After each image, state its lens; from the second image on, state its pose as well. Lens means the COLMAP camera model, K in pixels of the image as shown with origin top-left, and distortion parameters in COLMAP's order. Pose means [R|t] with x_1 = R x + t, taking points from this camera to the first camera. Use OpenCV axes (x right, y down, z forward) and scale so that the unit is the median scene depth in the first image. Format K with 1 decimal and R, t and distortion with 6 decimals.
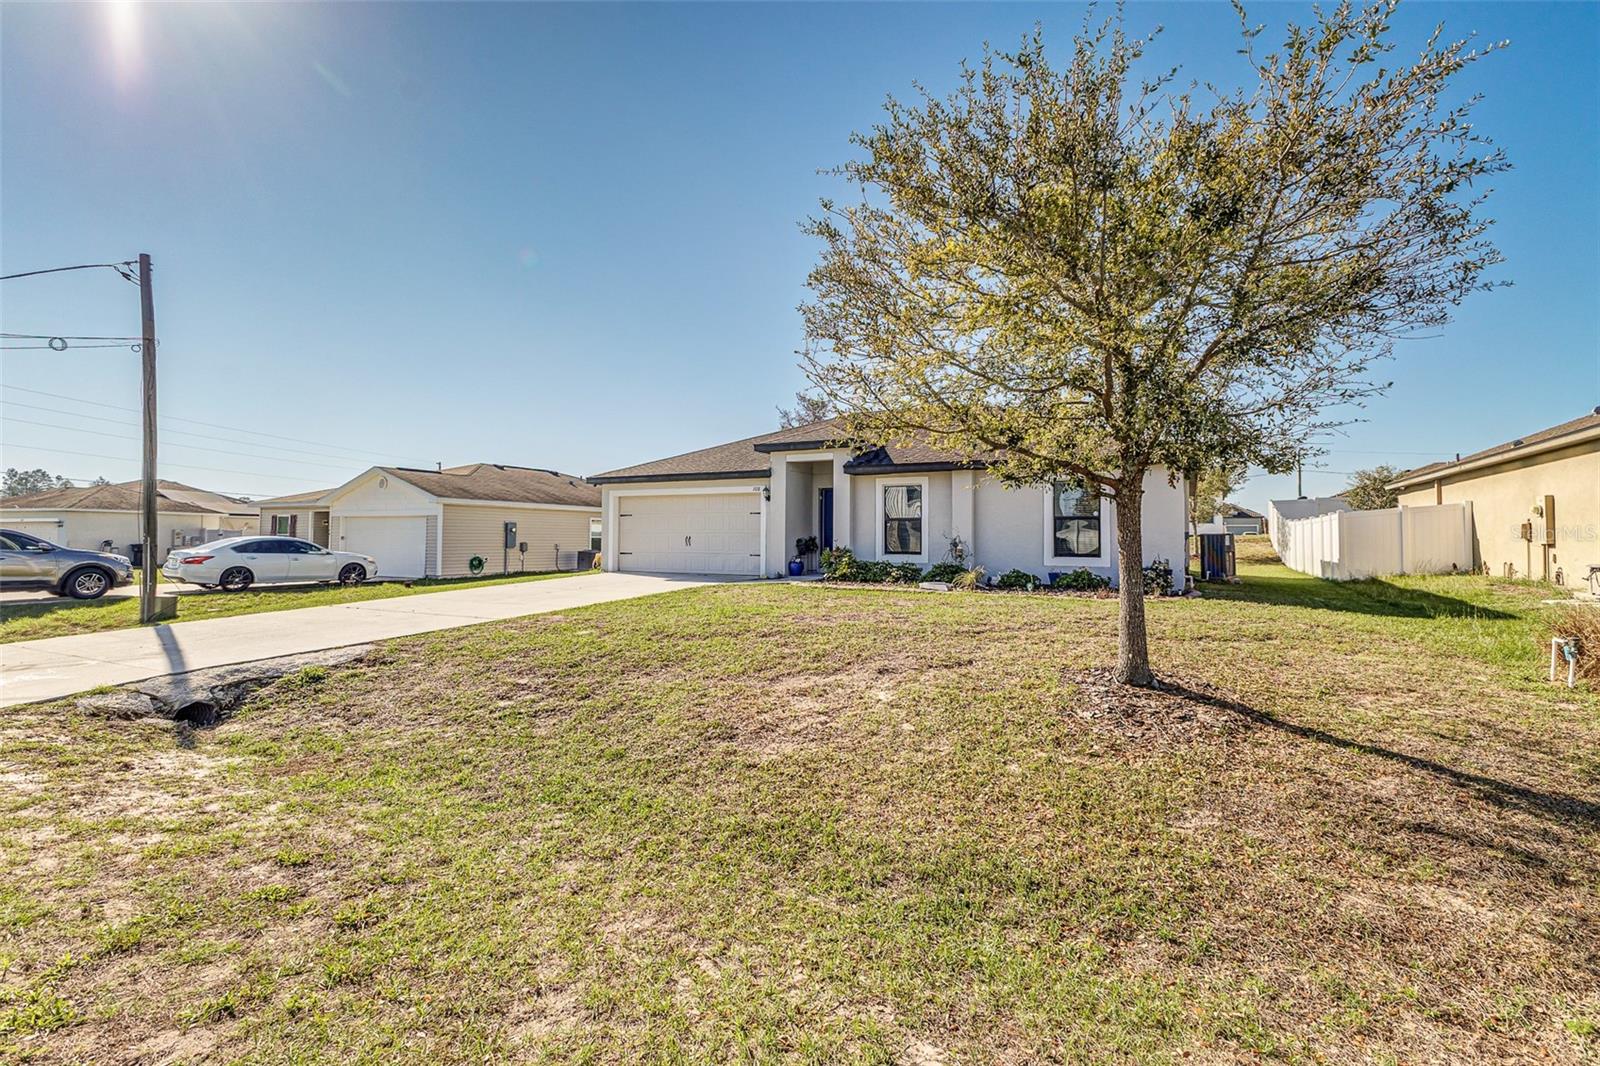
lens RADIAL K [[691.3, 0, 808.8], [0, 691.3, 521.6], [0, 0, 1]] dist [0.006575, -0.002837]
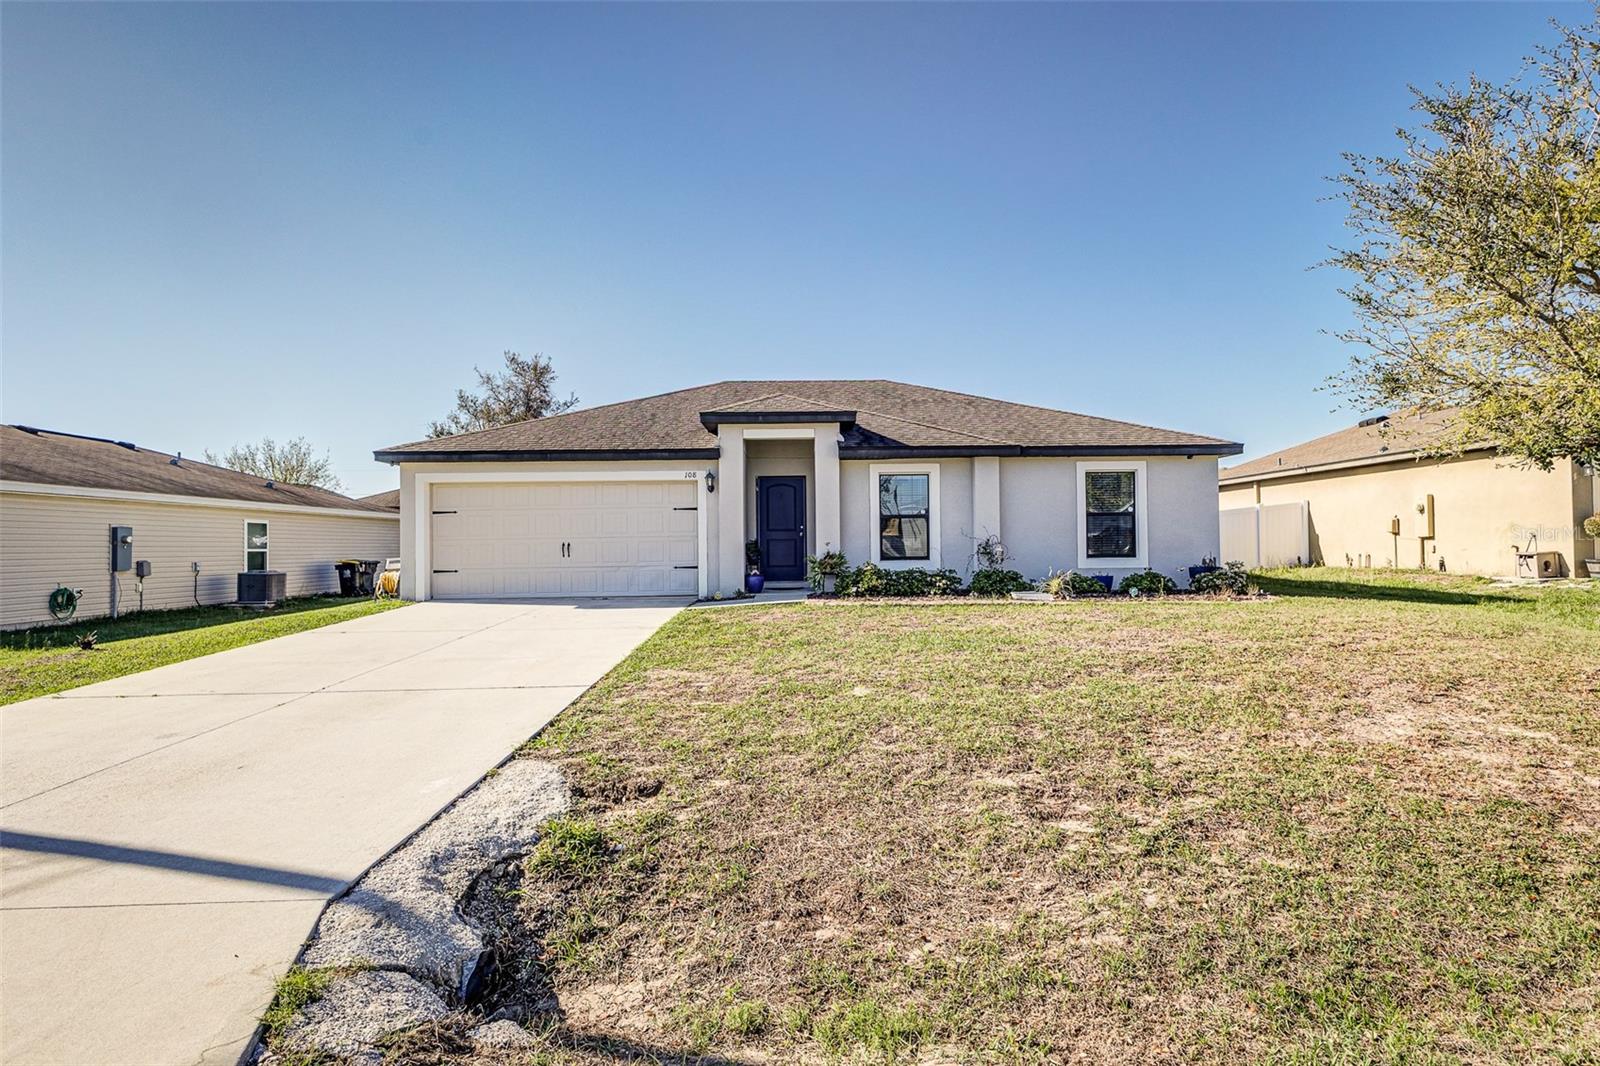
lens RADIAL K [[811.6, 0, 787.1], [0, 811.6, 520.5], [0, 0, 1]] dist [0.024395, 0.000653]
pose [[0.887492, -0.001672, 0.460819, -0.395988], [0.005757, 0.999956, -0.007459, 0.007313], [-0.460787, 0.009273, 0.887463, 0.215212]]
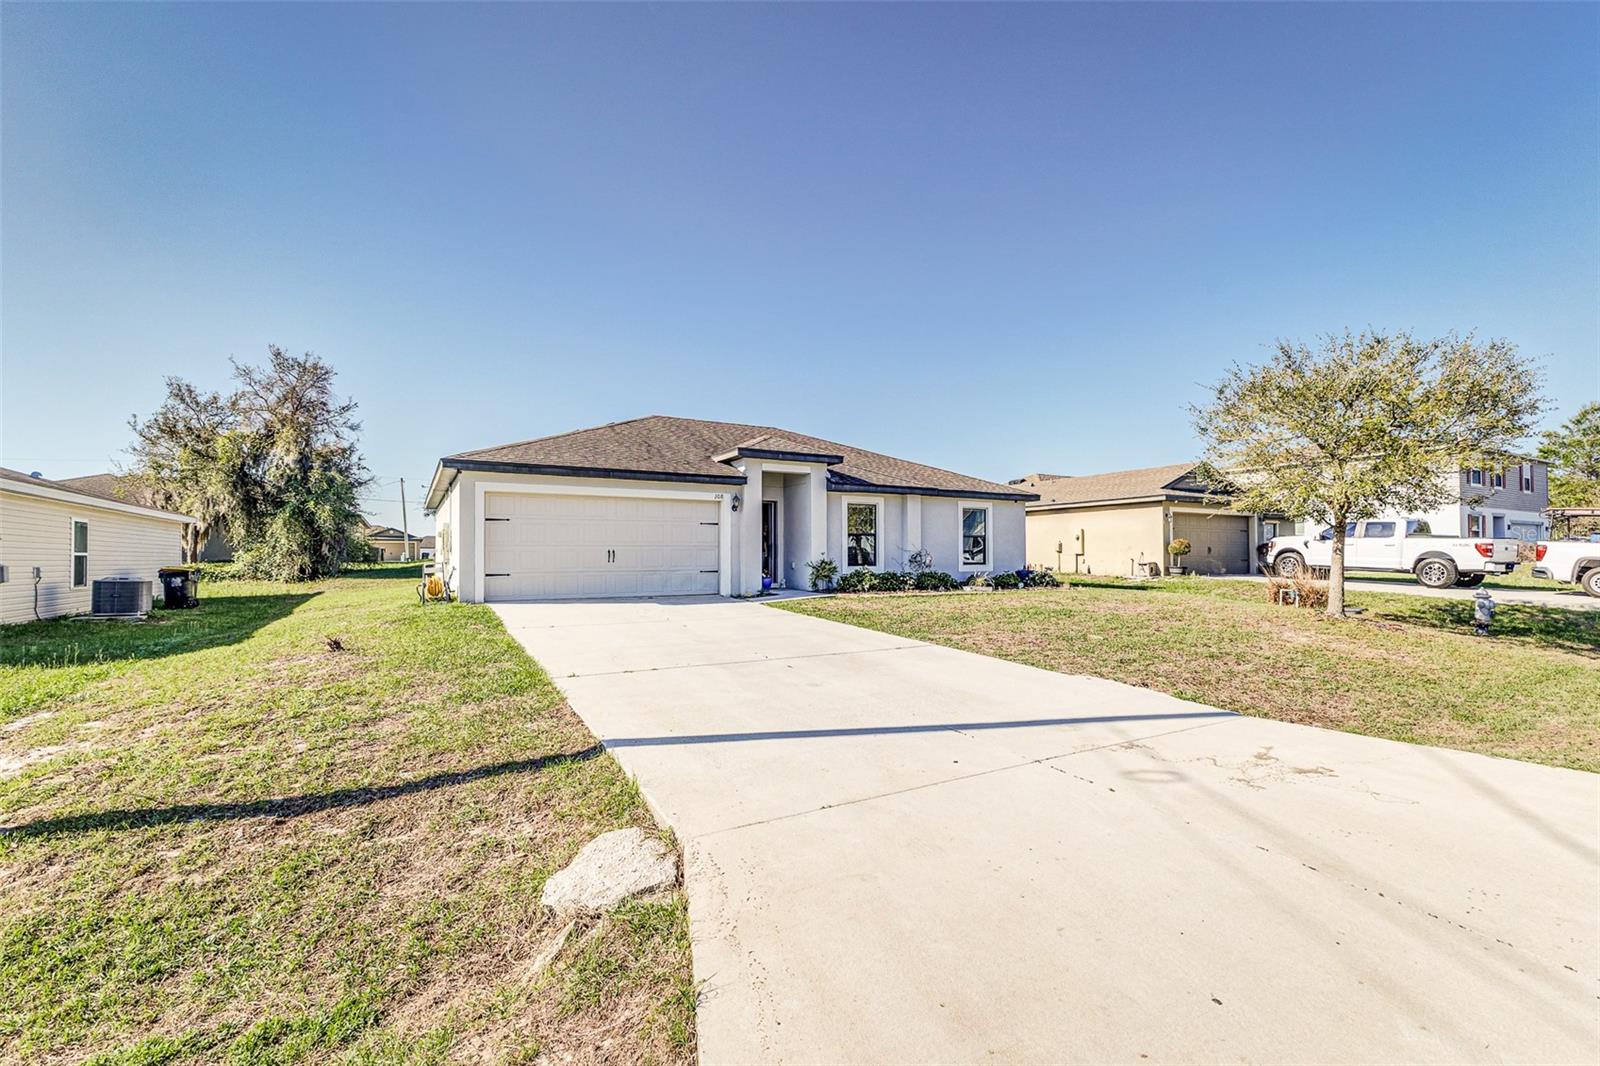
lens RADIAL K [[691.3, 0, 808.3], [0, 691.3, 540.0], [0, 0, 1]] dist [0.006575, -0.002837]
pose [[0.548947, 0.013468, 0.835749, -0.791640], [-0.014697, 0.999871, -0.006460, 0.013348], [-0.835728, -0.008736, 0.549074, 0.438814]]
